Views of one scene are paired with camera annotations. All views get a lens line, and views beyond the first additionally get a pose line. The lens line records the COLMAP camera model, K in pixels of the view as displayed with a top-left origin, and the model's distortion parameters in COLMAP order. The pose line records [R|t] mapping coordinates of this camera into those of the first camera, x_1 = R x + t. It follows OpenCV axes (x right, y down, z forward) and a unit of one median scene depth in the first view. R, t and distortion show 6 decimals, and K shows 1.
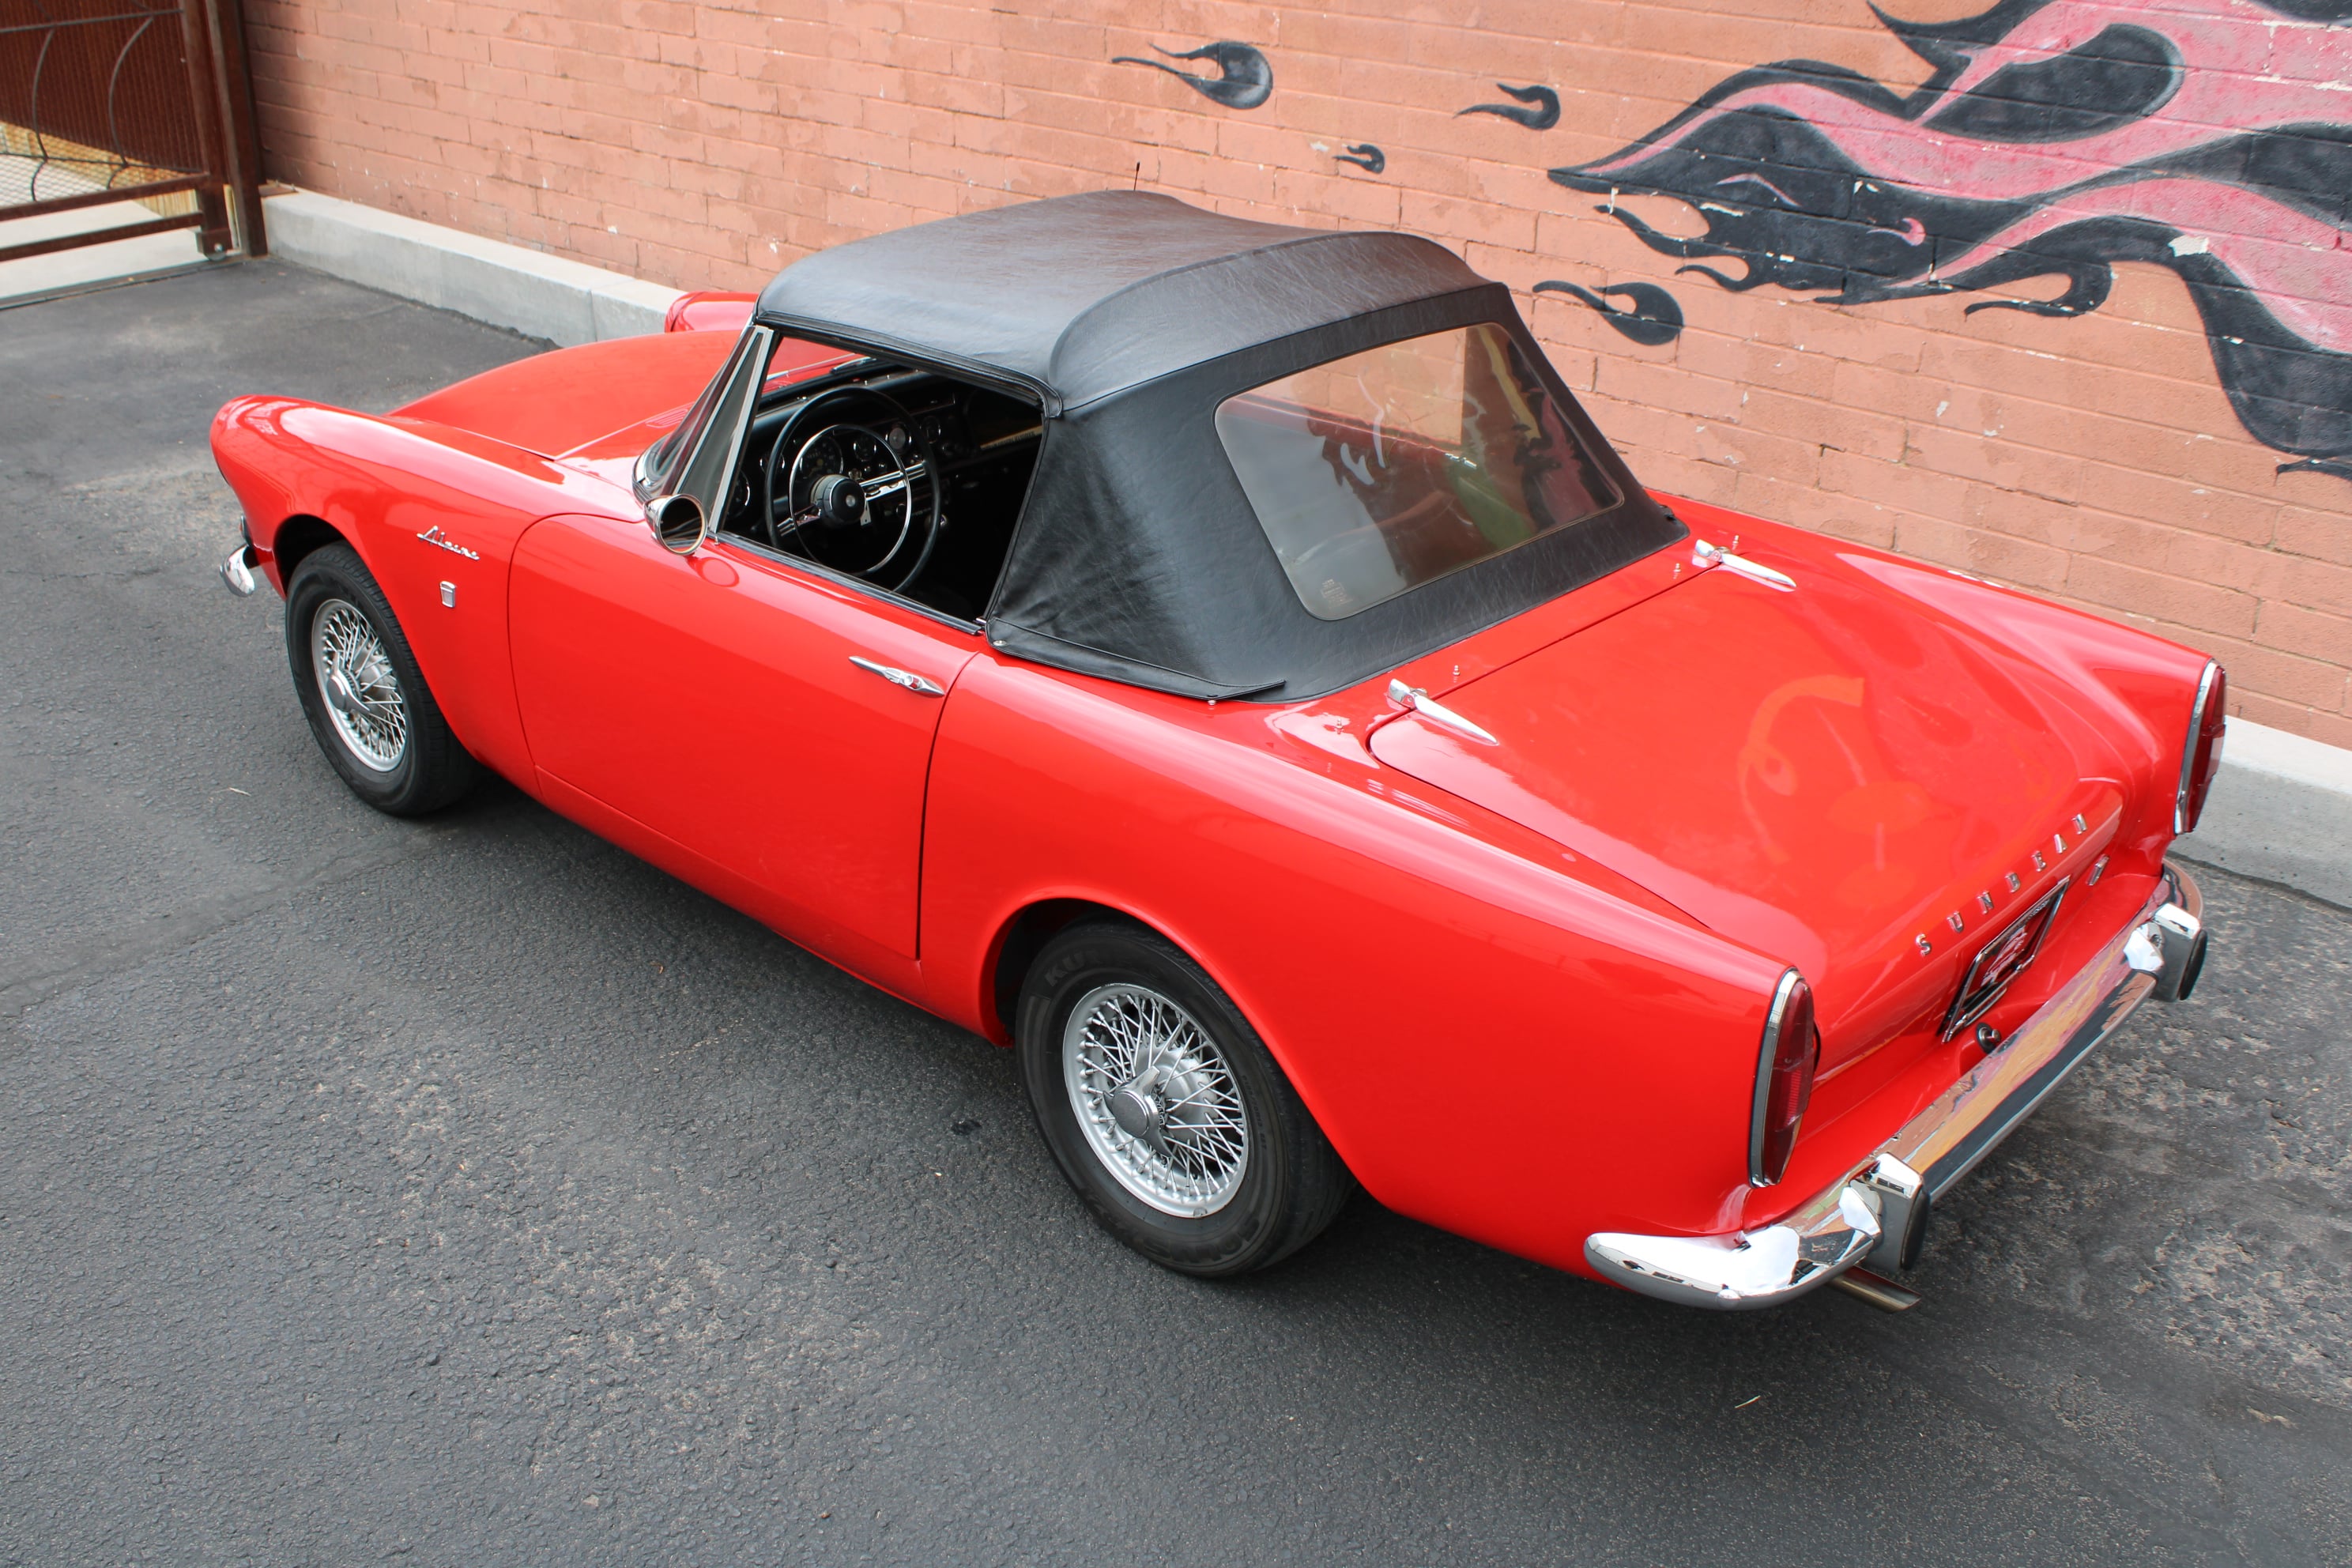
lens RADIAL K [[2329.8, 0, 1165.8], [0, 2329.8, 779.6], [0, 0, 1]] dist [-0.078776, 0.000000]
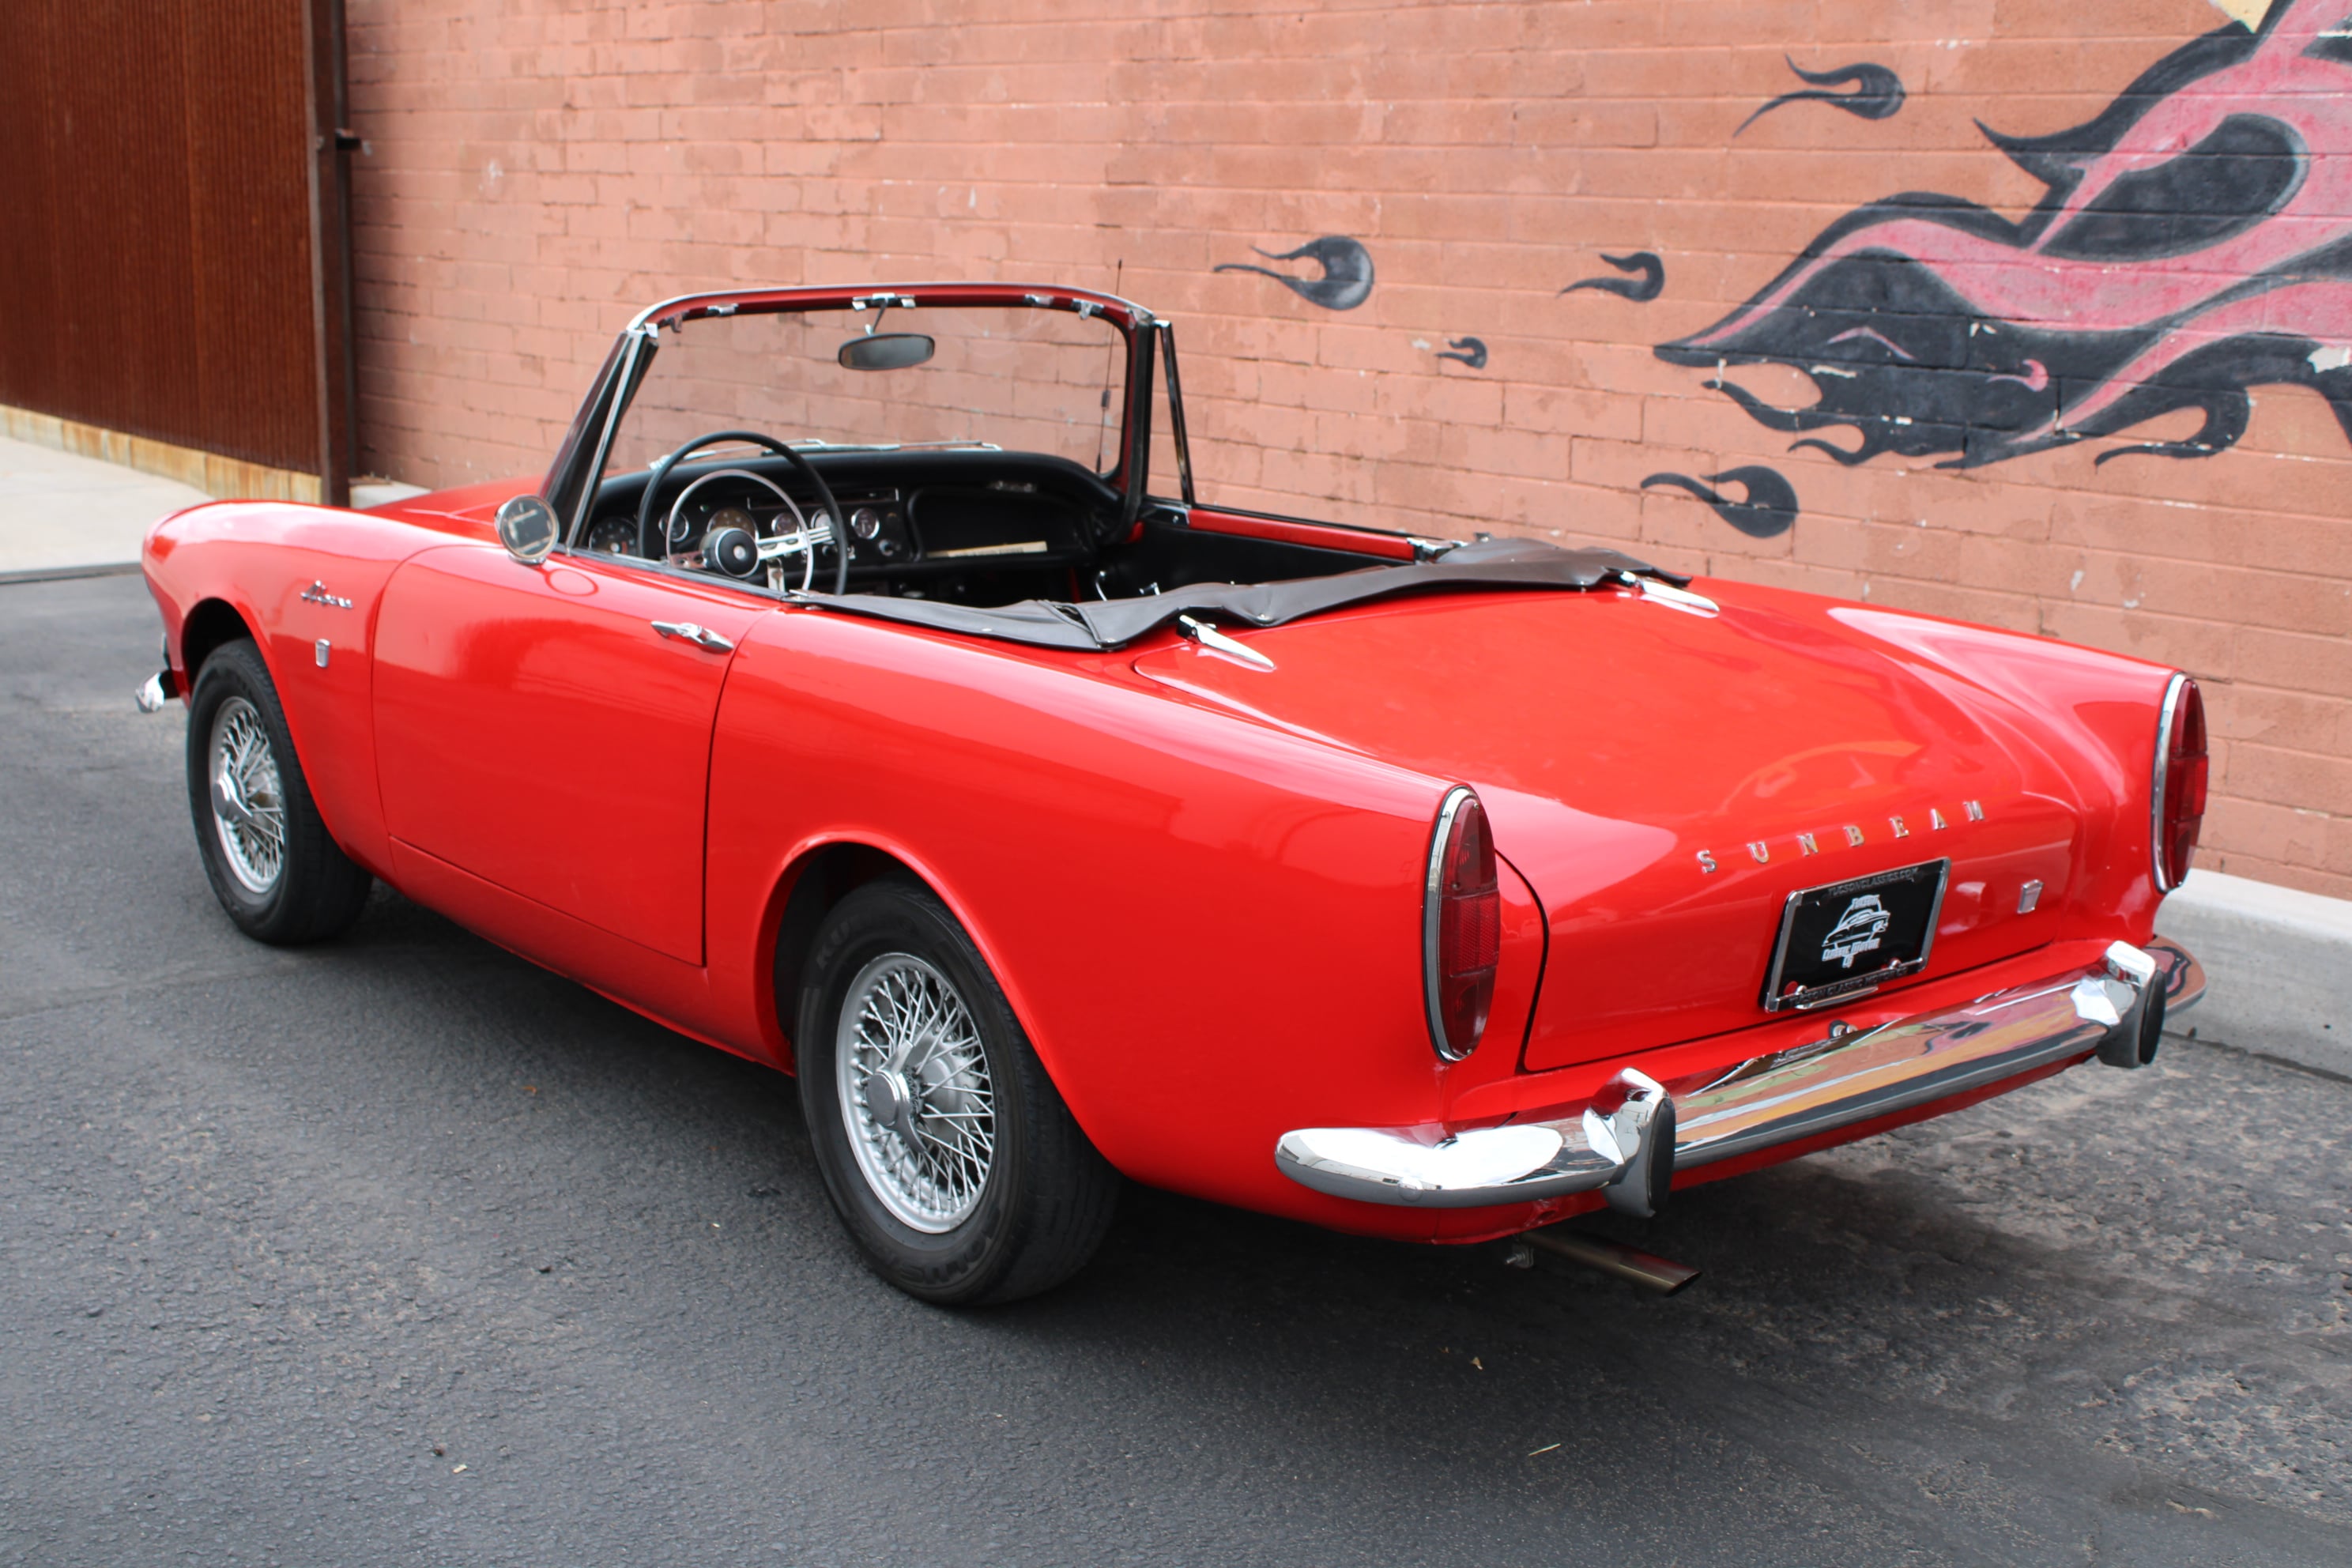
lens RADIAL K [[3018.8, 0, 1150.1], [0, 3018.8, 806.3], [0, 0, 1]] dist [-0.029197, 0.000000]
pose [[0.987091, 0.035966, -0.156069, 0.170005], [-0.071168, 0.971468, -0.226241, 0.186633], [0.143479, 0.234428, 0.961487, -0.088466]]
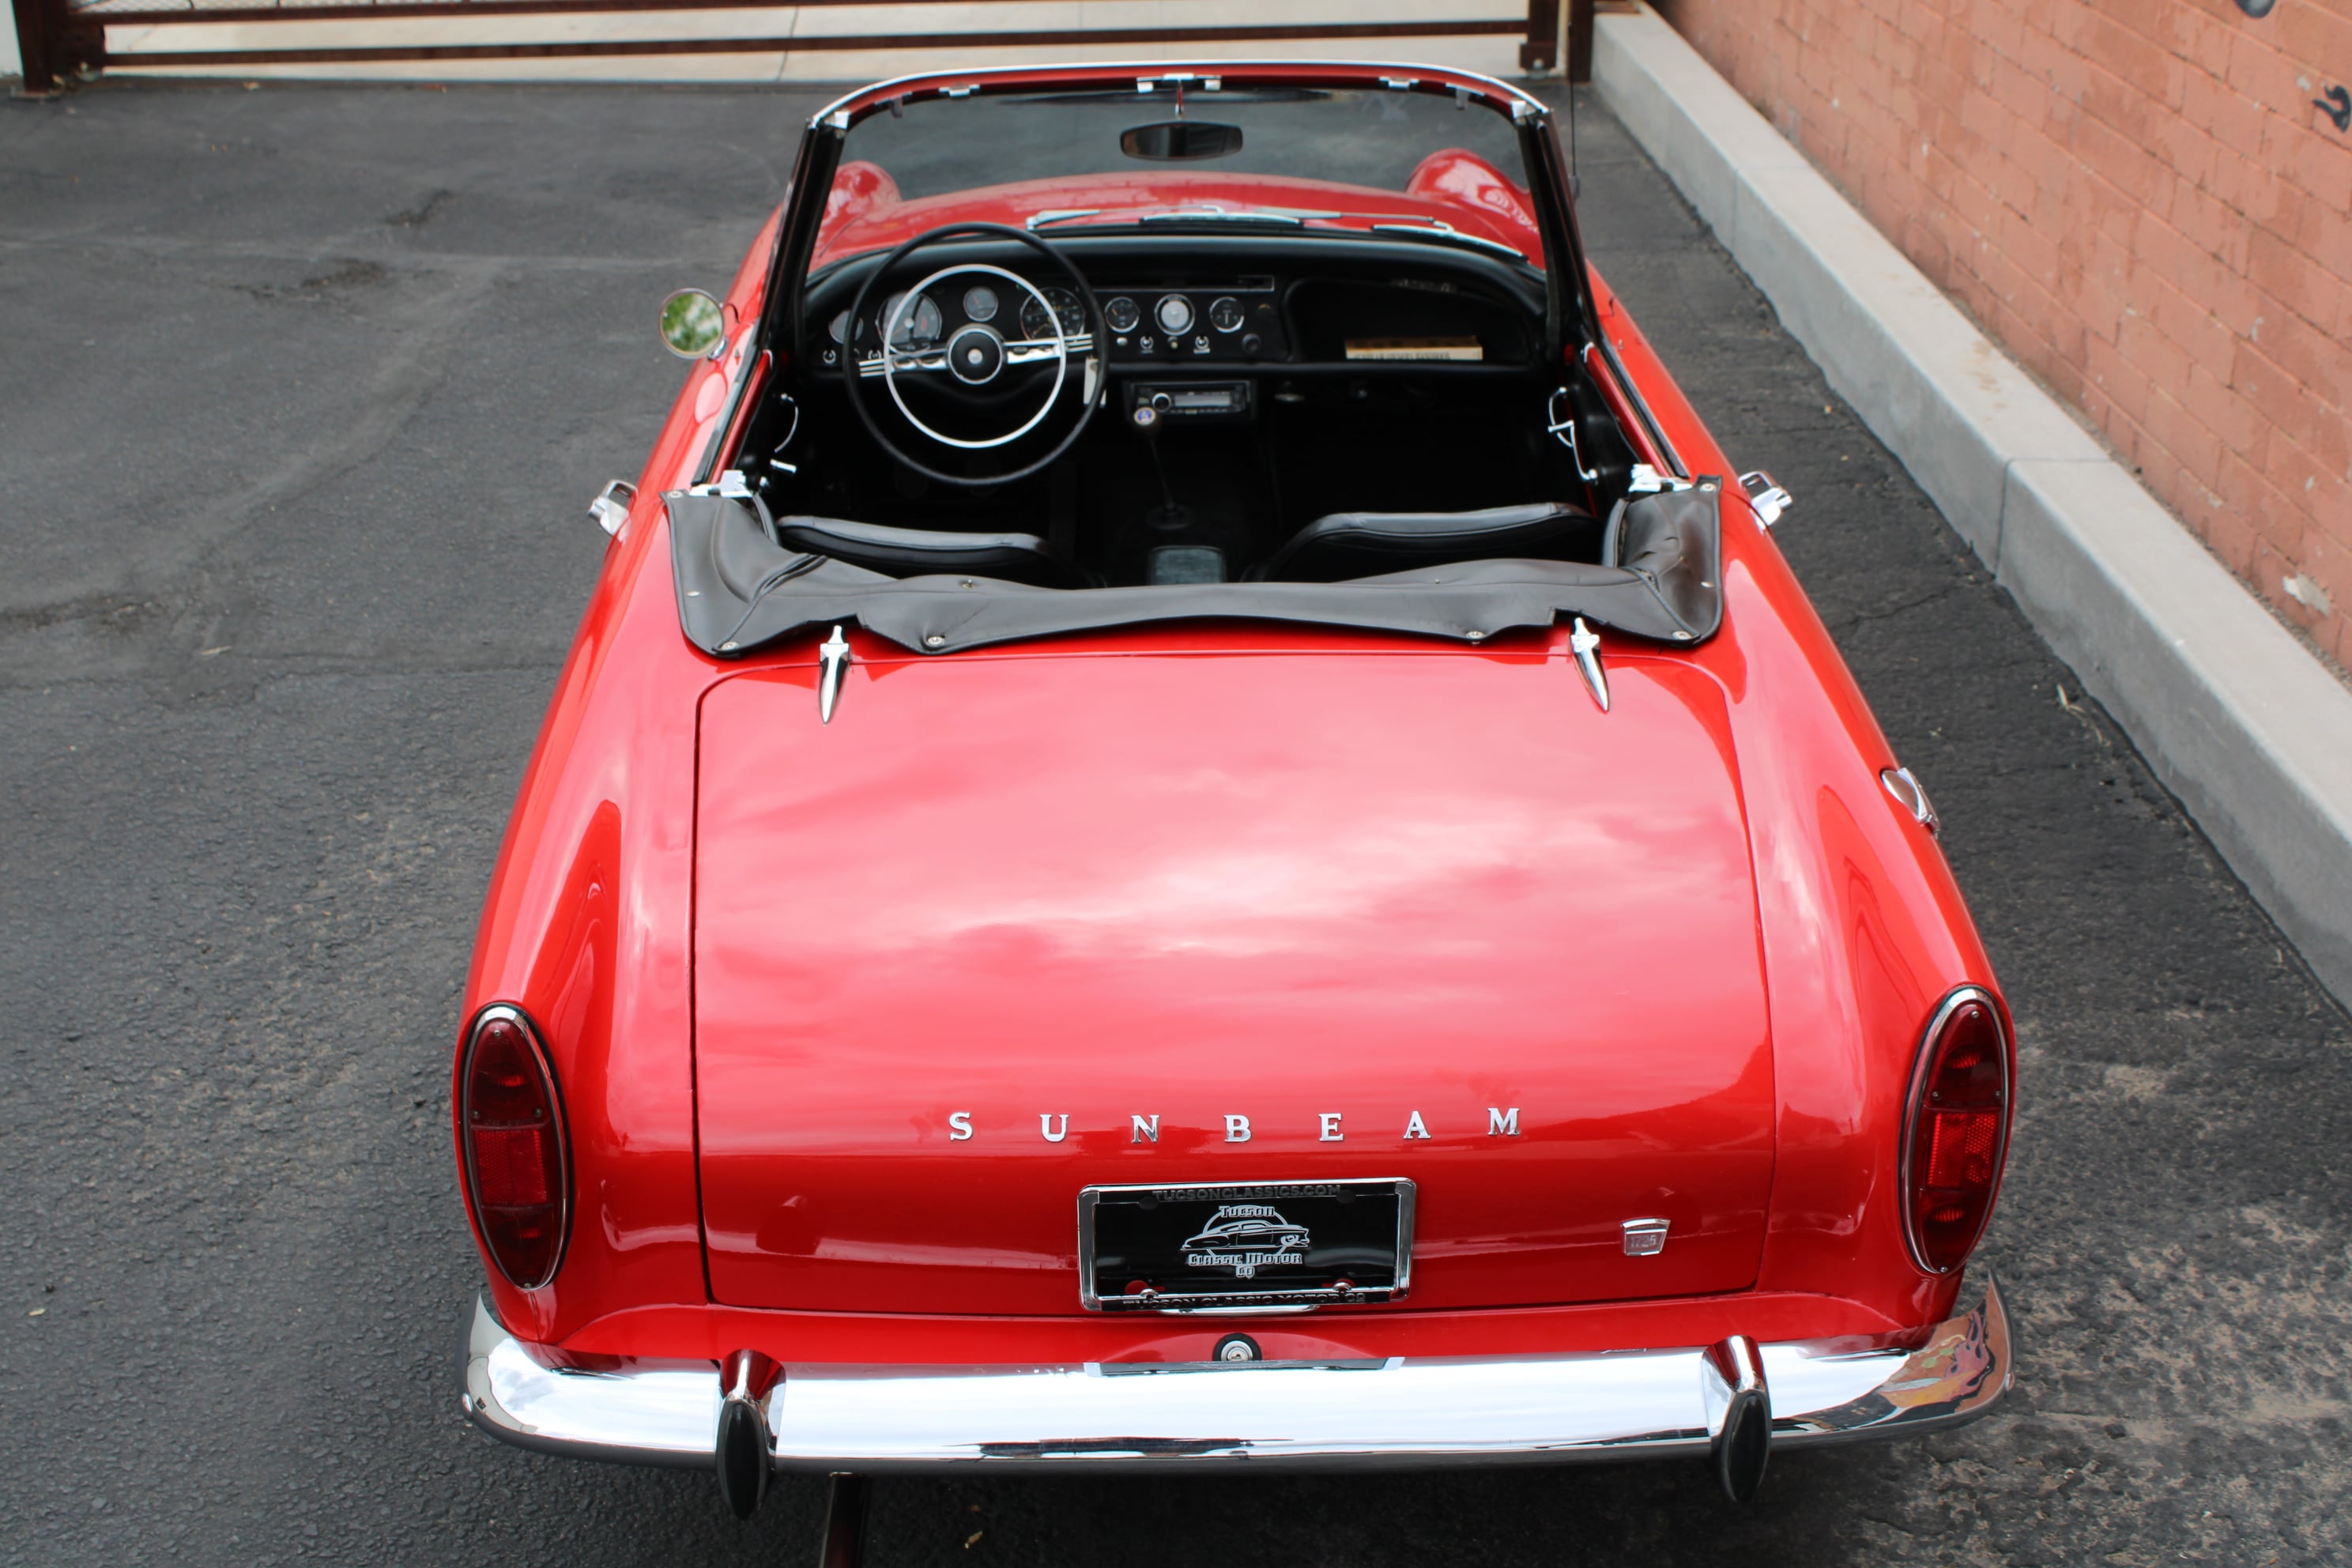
lens RADIAL K [[3077.8, 0, 1126.5], [0, 3077.8, 805.1], [0, 0, 1]] dist [-0.029237, 0.000000]
pose [[0.682572, 0.286249, -0.672426, 0.549720], [-0.298525, 0.949045, 0.100976, -0.073135], [0.667067, 0.131813, 0.733244, 0.179553]]
